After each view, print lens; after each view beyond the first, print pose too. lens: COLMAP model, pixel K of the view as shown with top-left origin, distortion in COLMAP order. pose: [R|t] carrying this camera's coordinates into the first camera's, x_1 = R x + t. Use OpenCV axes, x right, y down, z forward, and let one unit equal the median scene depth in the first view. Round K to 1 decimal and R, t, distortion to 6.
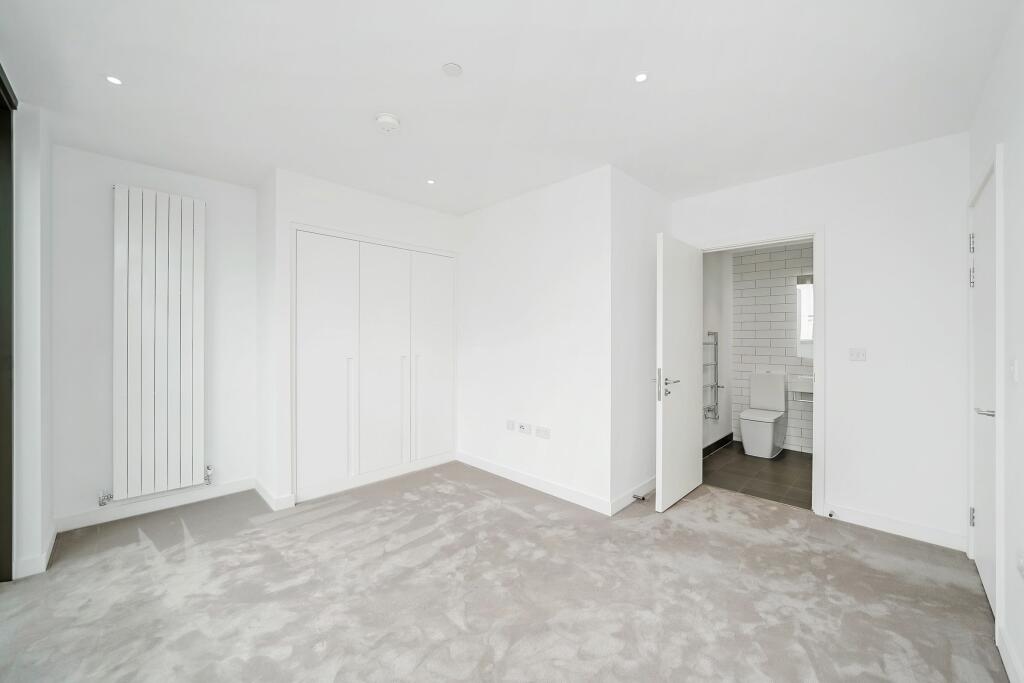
lens RADIAL K [[389.4, 0, 512.0], [0, 389.4, 341.5], [0, 0, 1]] dist [-0.021620, 0.000090]
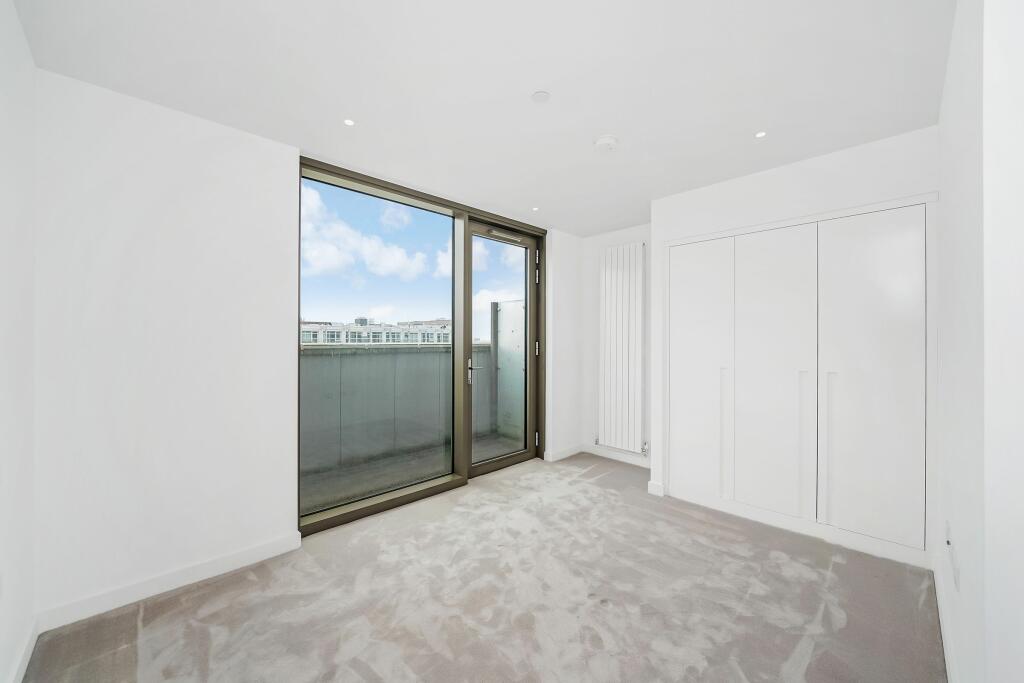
lens RADIAL K [[389.4, 0, 512.0], [0, 389.4, 341.5], [0, 0, 1]] dist [-0.021620, 0.000090]
pose [[-0.016960, -0.000196, -0.999856, 0.711093], [-0.016156, 0.999869, 0.000078, -0.015503], [0.999726, 0.016155, -0.016961, 0.730108]]
